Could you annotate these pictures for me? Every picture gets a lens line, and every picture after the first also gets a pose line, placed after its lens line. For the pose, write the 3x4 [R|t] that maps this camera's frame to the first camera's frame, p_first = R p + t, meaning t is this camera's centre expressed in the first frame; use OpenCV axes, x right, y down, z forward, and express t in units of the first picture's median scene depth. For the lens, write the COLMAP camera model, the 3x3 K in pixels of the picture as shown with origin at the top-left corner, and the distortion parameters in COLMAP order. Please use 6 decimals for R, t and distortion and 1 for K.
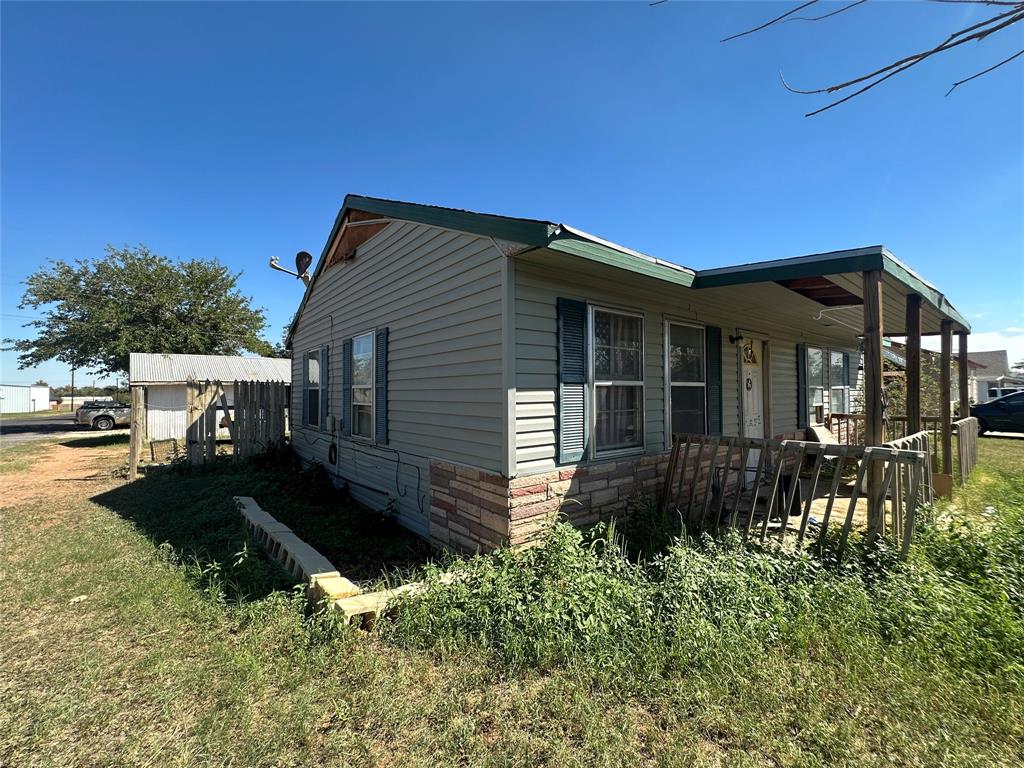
lens RADIAL K [[425.0, 0, 510.4], [0, 425.0, 384.0], [0, 0, 1]] dist [-0.002569, -0.000138]
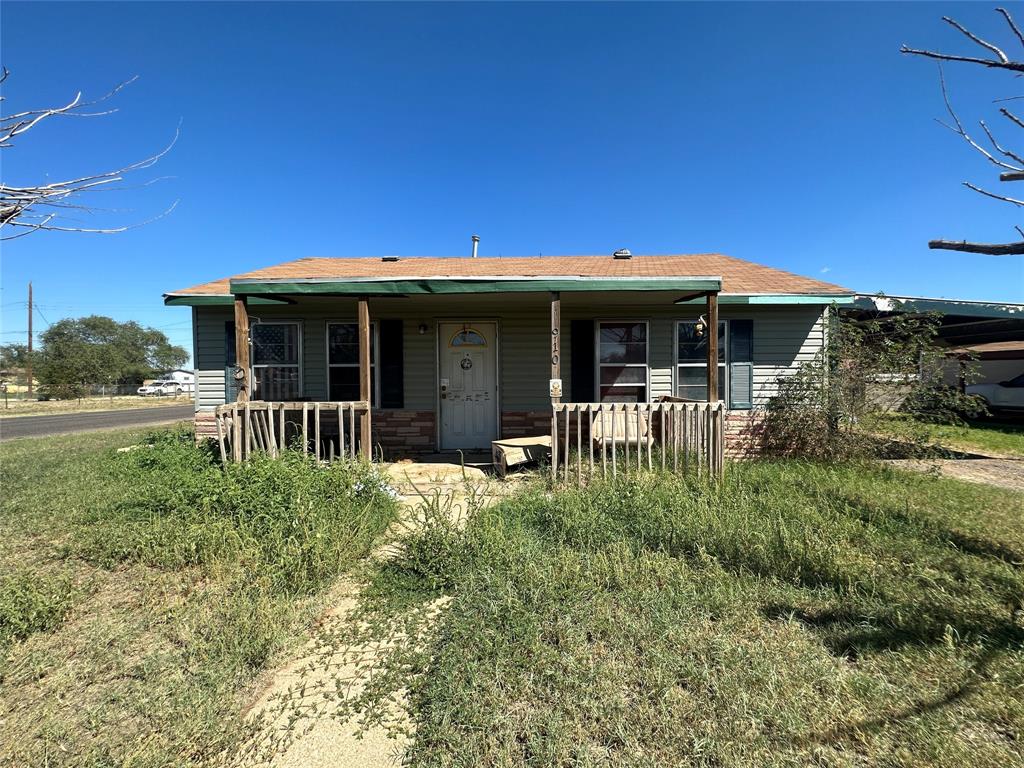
lens RADIAL K [[425.0, 0, 514.5], [0, 425.0, 383.5], [0, 0, 1]] dist [-0.002569, -0.000138]
pose [[0.821269, 0.005768, -0.570512, 2.180716], [0.014184, 0.999433, 0.030522, 0.033268], [0.570365, -0.033159, 0.820722, 0.153438]]
